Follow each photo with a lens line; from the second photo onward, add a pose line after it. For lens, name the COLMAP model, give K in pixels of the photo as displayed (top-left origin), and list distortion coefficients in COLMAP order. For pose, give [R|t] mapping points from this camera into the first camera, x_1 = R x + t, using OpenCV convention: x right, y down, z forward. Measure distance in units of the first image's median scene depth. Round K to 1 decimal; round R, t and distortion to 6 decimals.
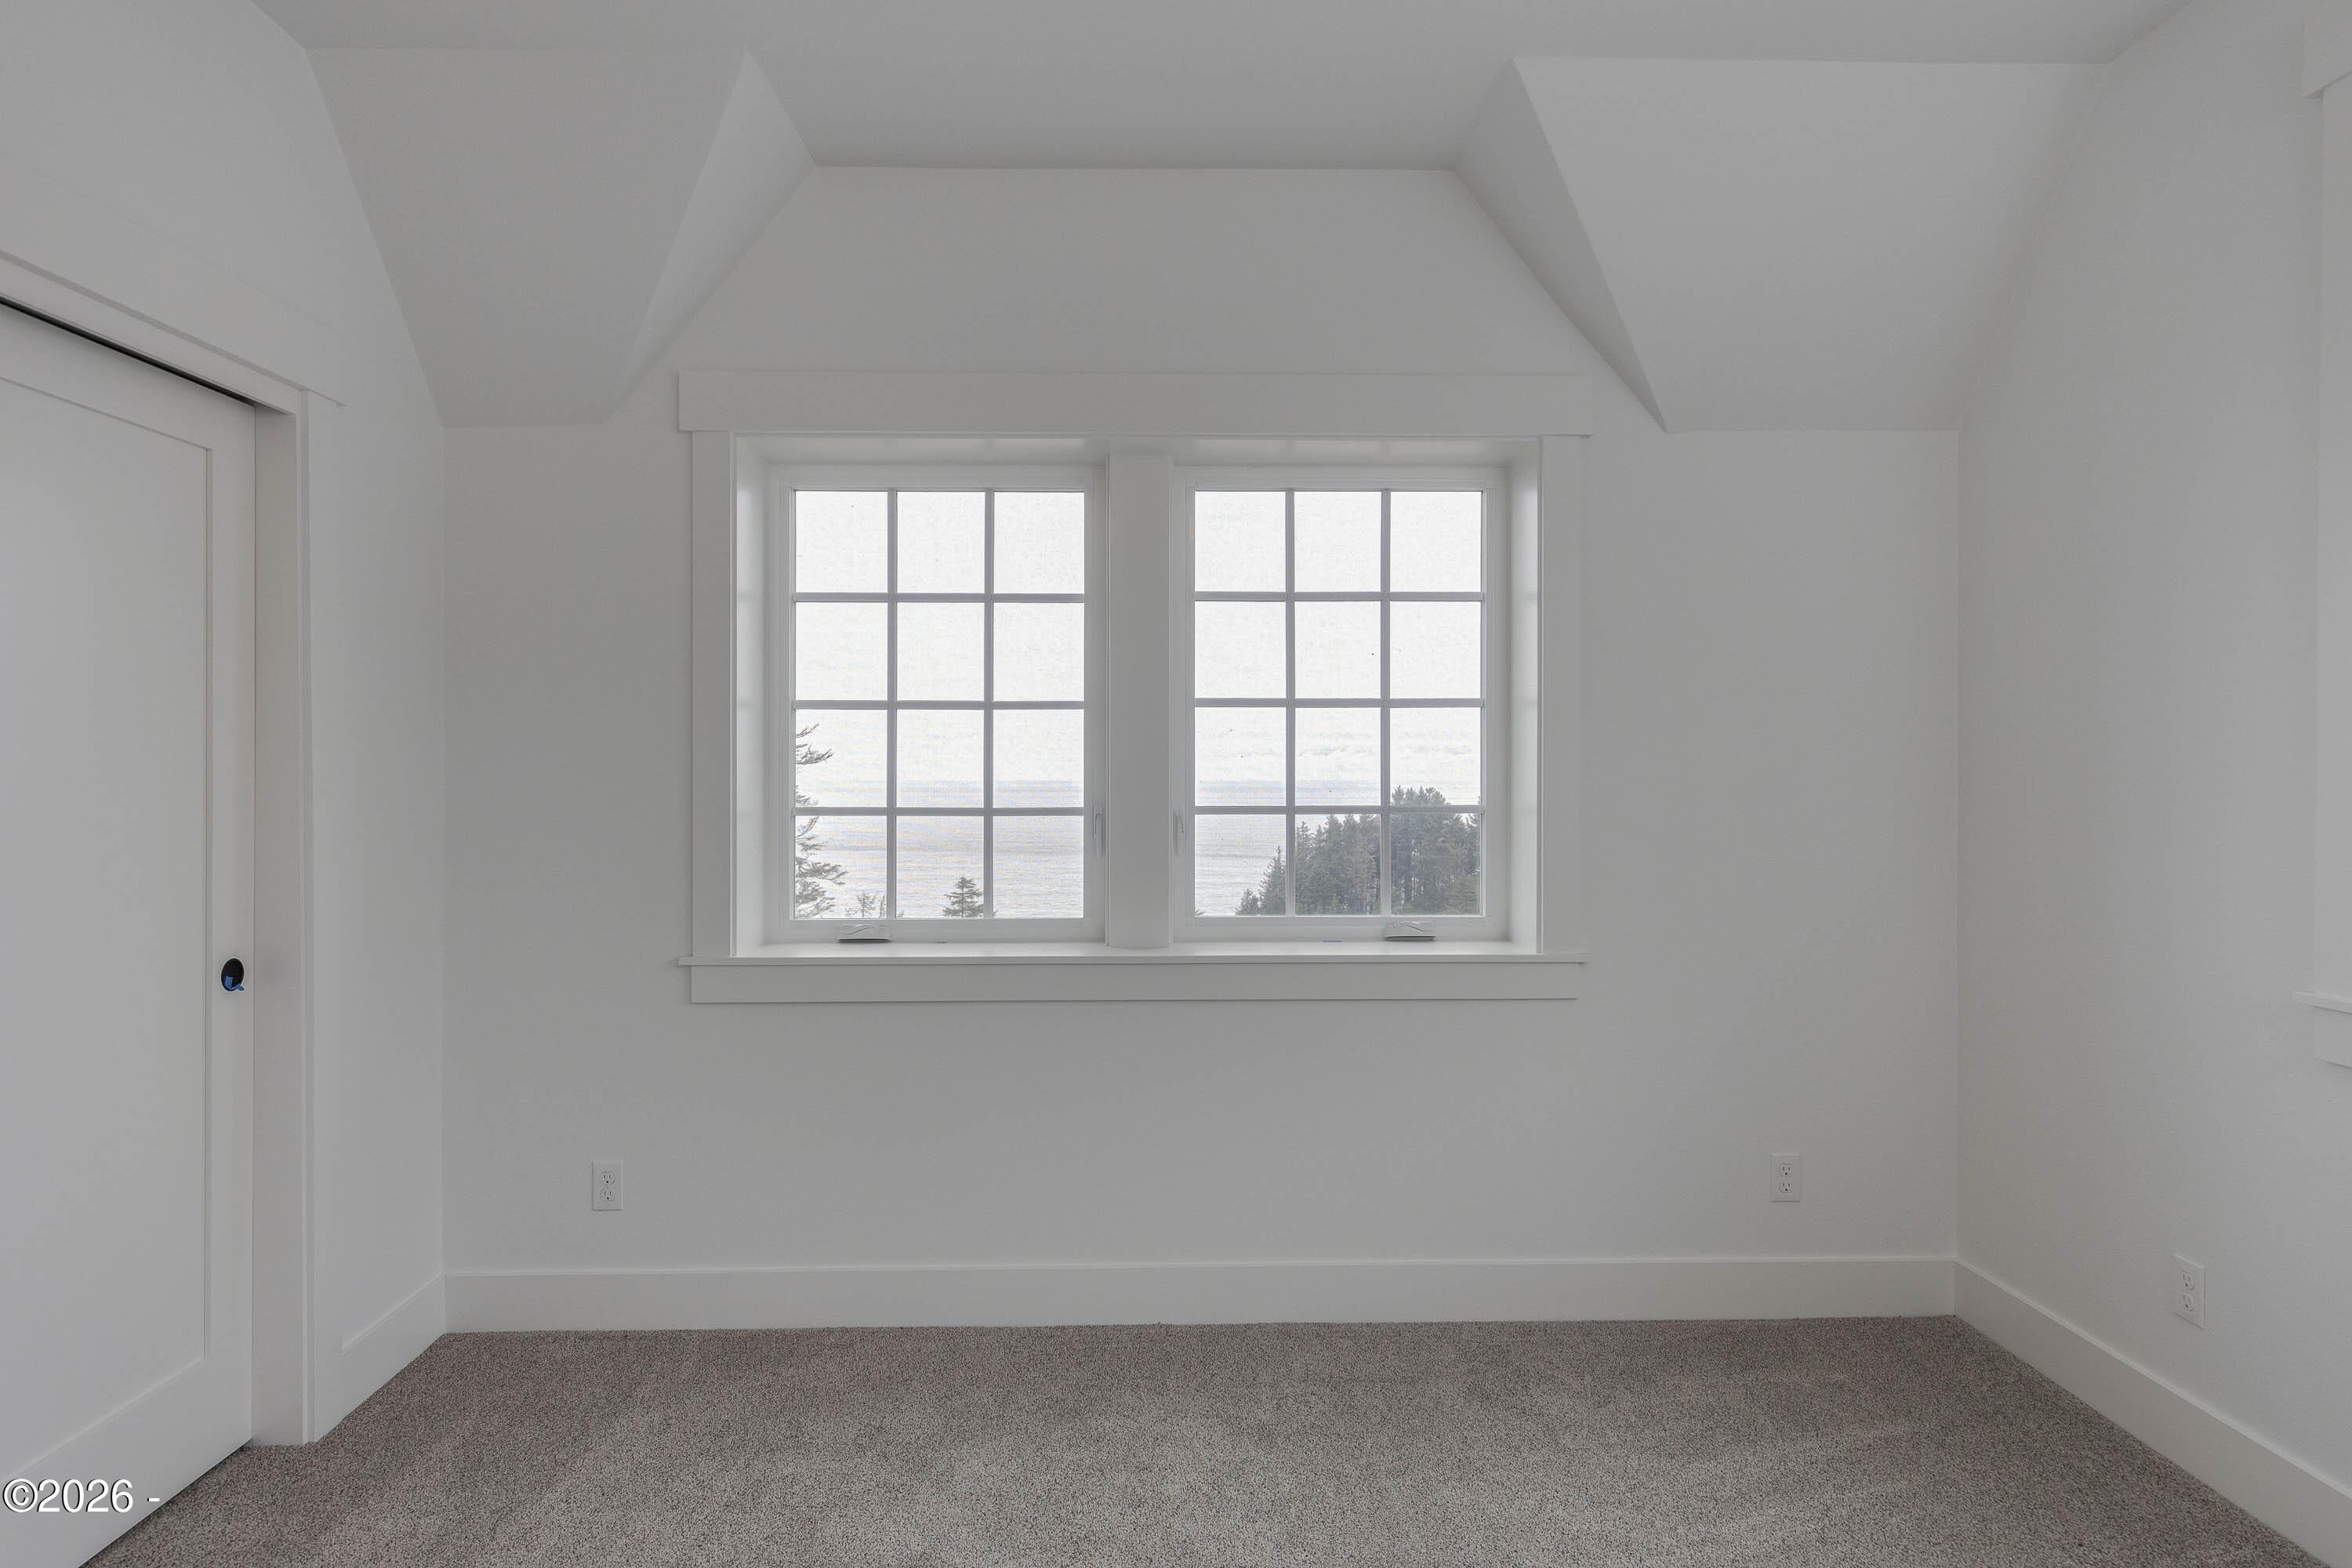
lens RADIAL K [[1314.3, 0, 1176.0], [0, 1314.3, 784.0], [0, 0, 1]] dist [-0.001292, 0.001069]
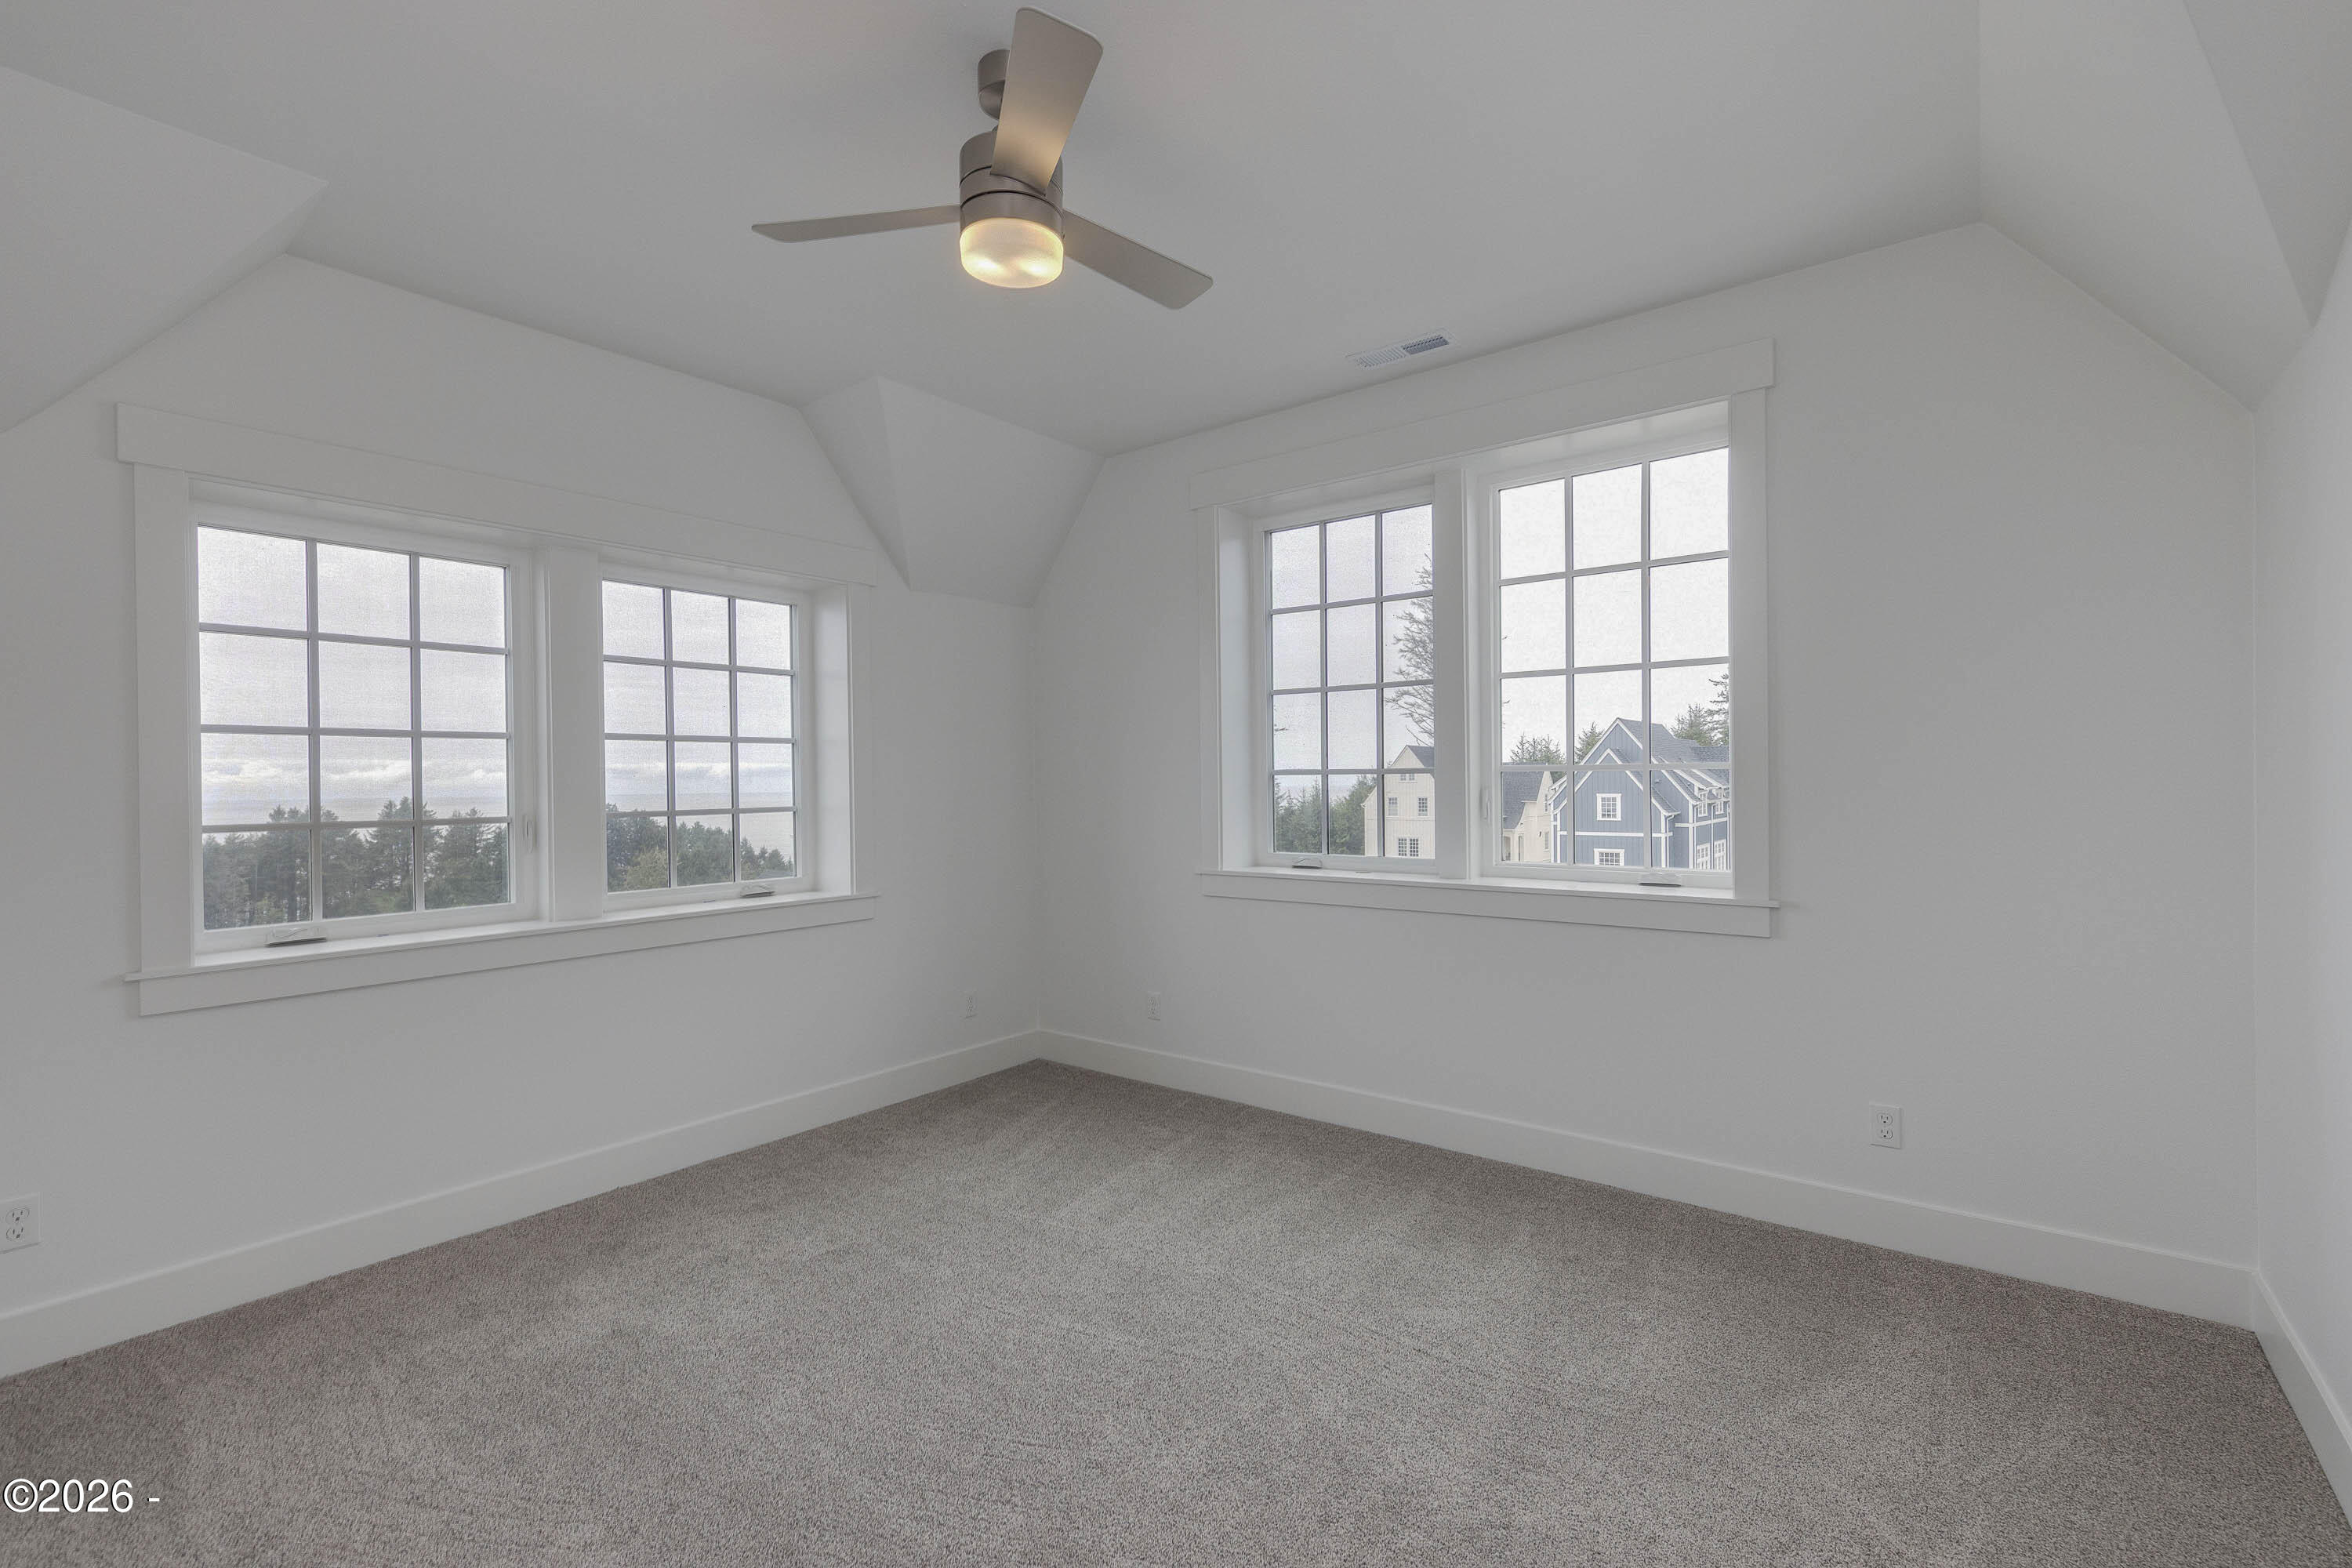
lens RADIAL K [[1049.1, 0, 1176.0], [0, 1049.1, 784.0], [0, 0, 1]] dist [0.001033, -0.000004]
pose [[0.628497, -0.010180, 0.777746, -0.491004], [0.018409, 0.999829, -0.001789, 0.000424], [-0.777594, 0.015441, 0.628577, -0.150047]]
